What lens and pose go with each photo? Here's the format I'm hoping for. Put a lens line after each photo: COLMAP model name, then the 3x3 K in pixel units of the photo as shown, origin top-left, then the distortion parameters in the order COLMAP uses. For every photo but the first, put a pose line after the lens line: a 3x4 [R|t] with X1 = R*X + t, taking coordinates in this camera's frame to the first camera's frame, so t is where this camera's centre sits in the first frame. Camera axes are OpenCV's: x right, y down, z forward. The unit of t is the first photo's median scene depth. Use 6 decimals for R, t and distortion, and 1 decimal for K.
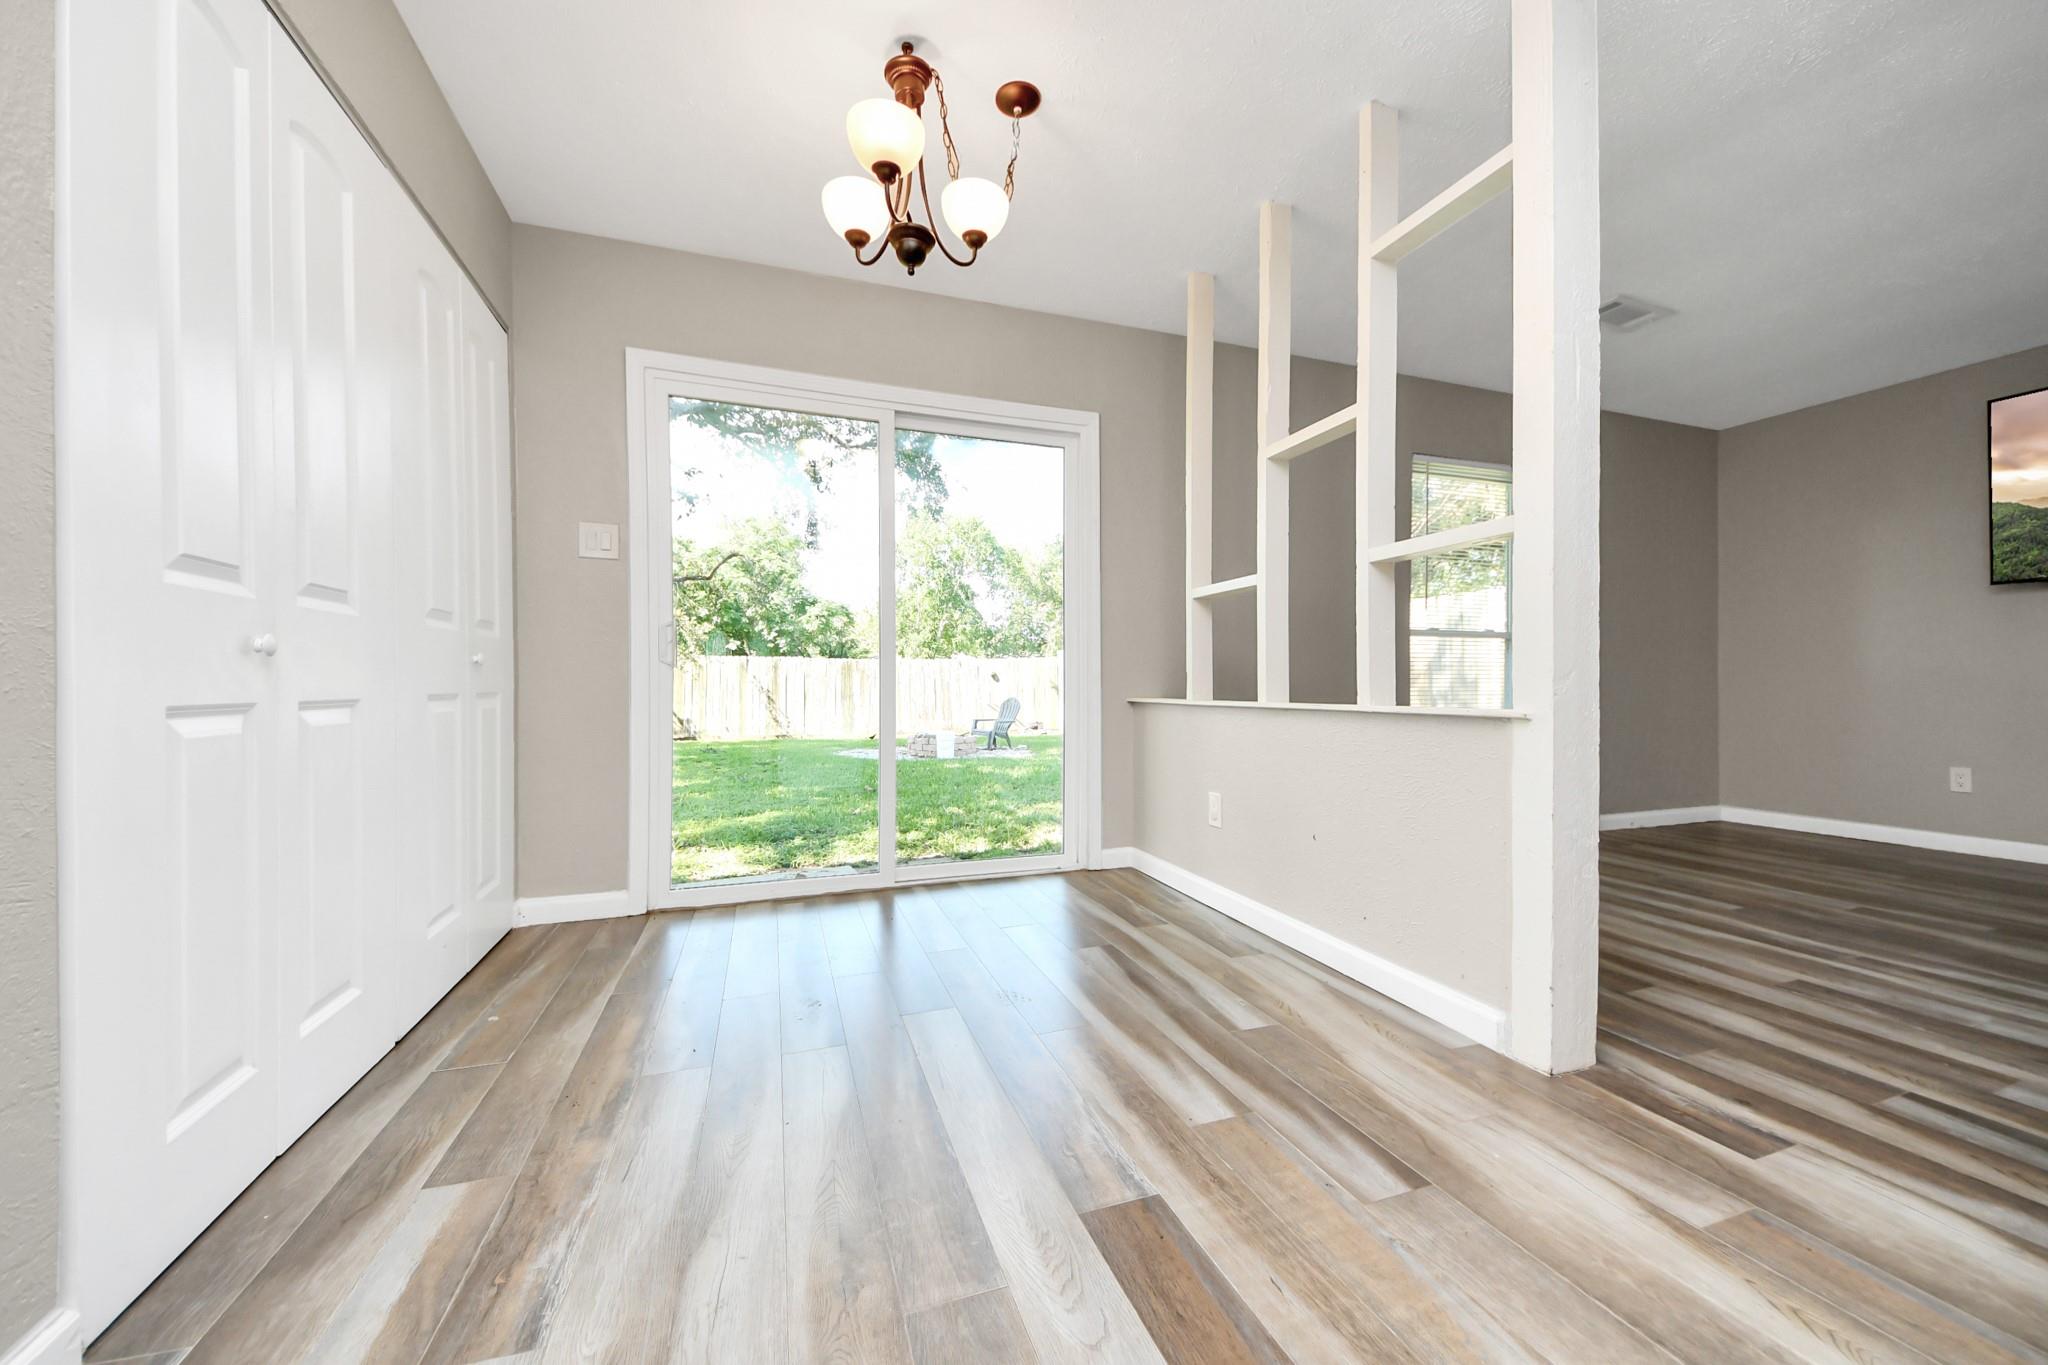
lens RADIAL K [[760.3, 0, 1024.0], [0, 760.3, 682.5], [0, 0, 1]] dist [0.028105, -0.000007]
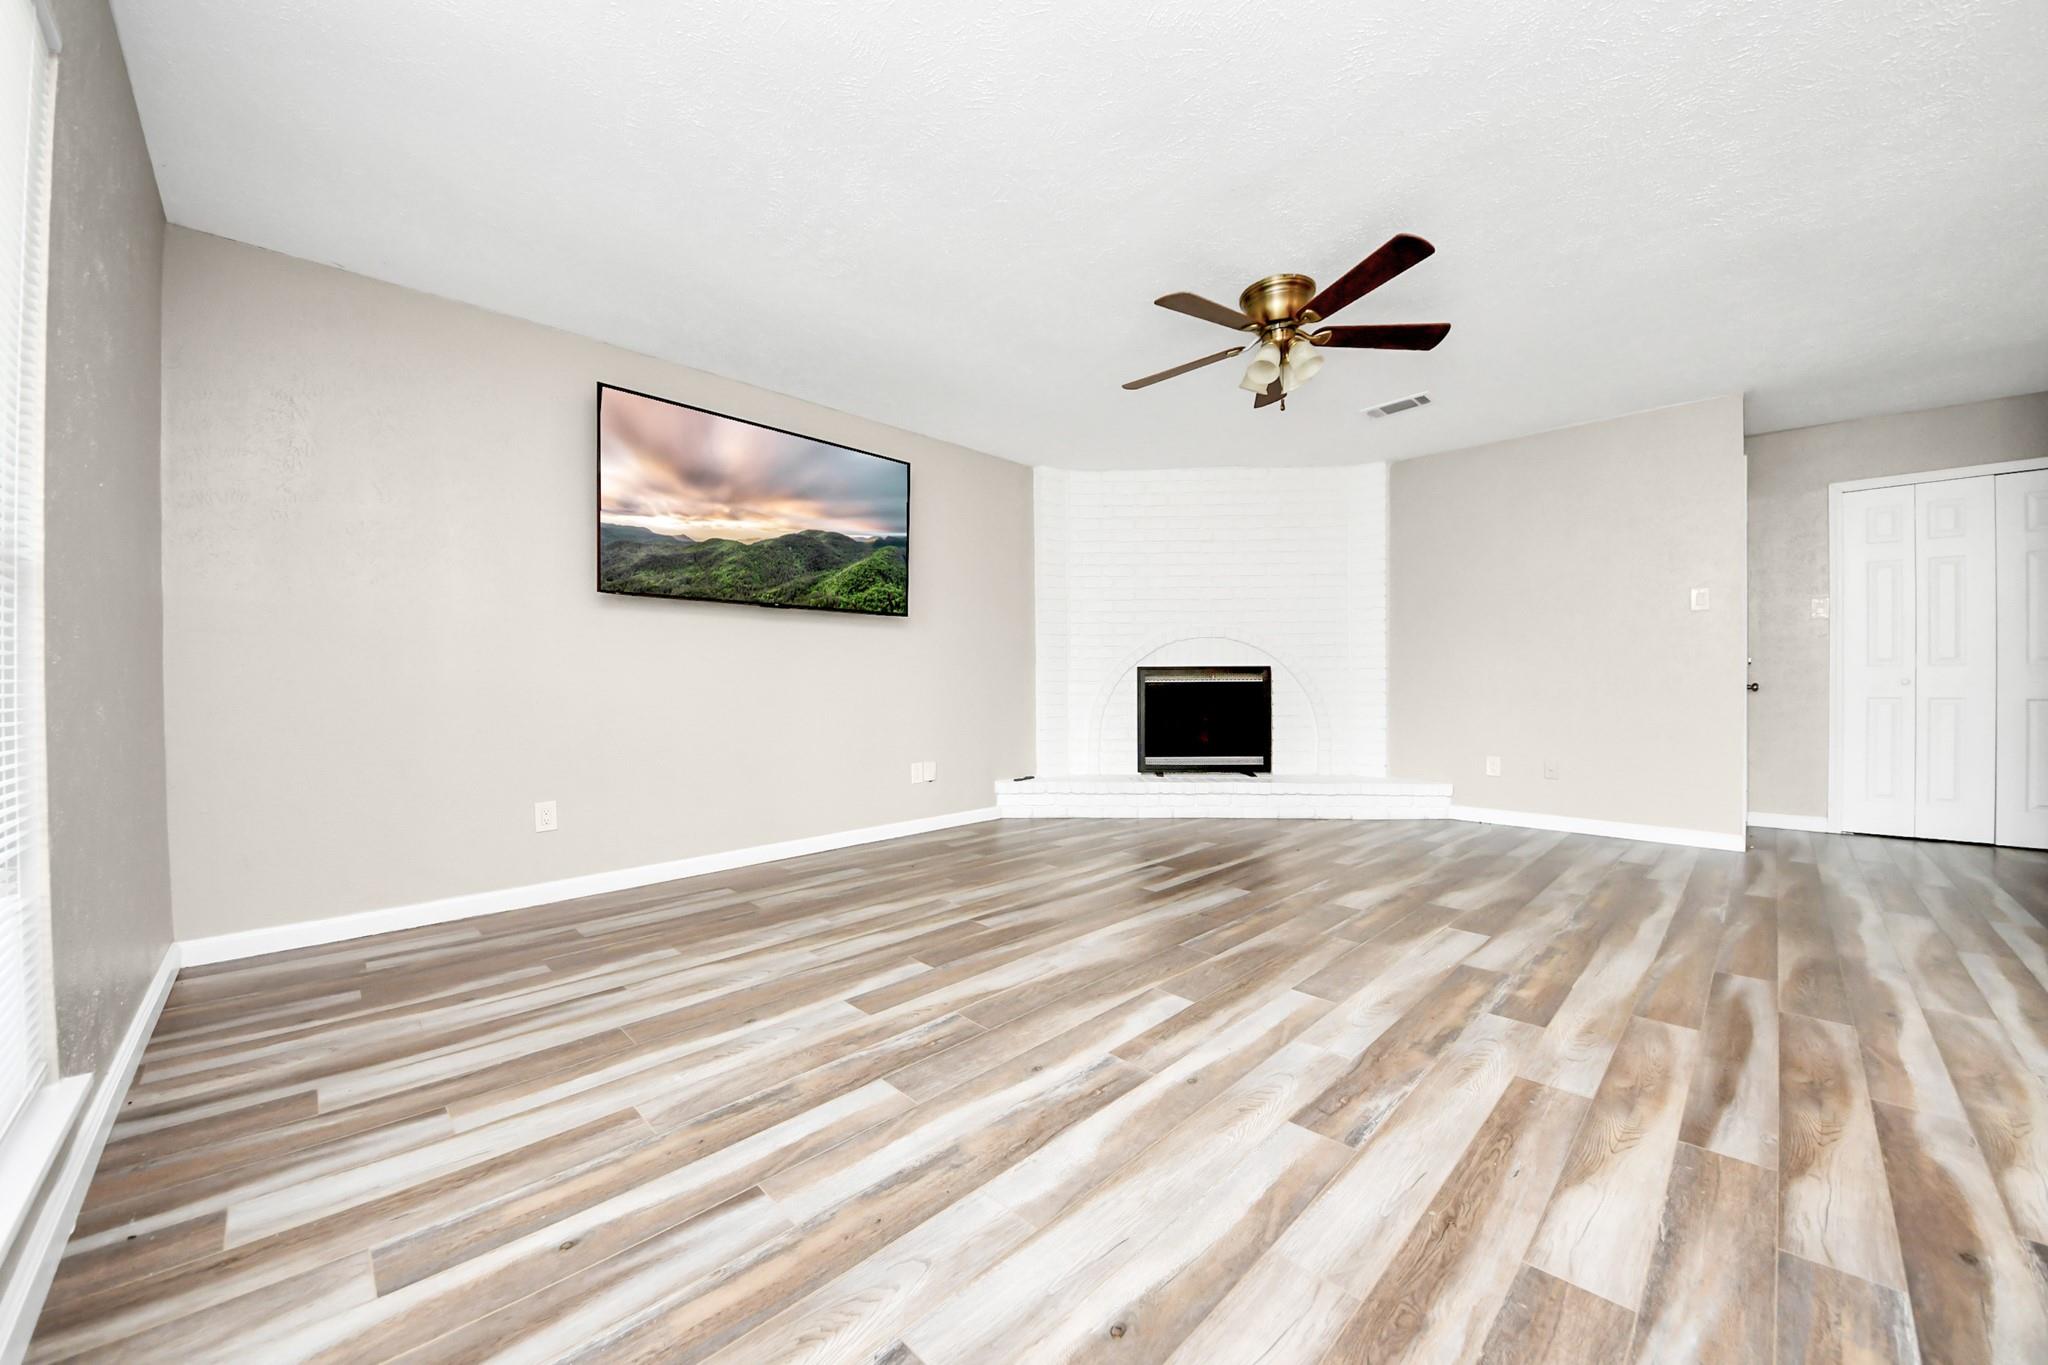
lens RADIAL K [[732.0, 0, 1003.8], [0, 732.0, 680.7], [0, 0, 1]] dist [0.008043, -0.000278]
pose [[-0.419567, 0.005319, 0.907709, 0.395982], [0.000437, 0.999984, -0.005658, -0.026198], [-0.907724, -0.001977, -0.419563, 1.298701]]
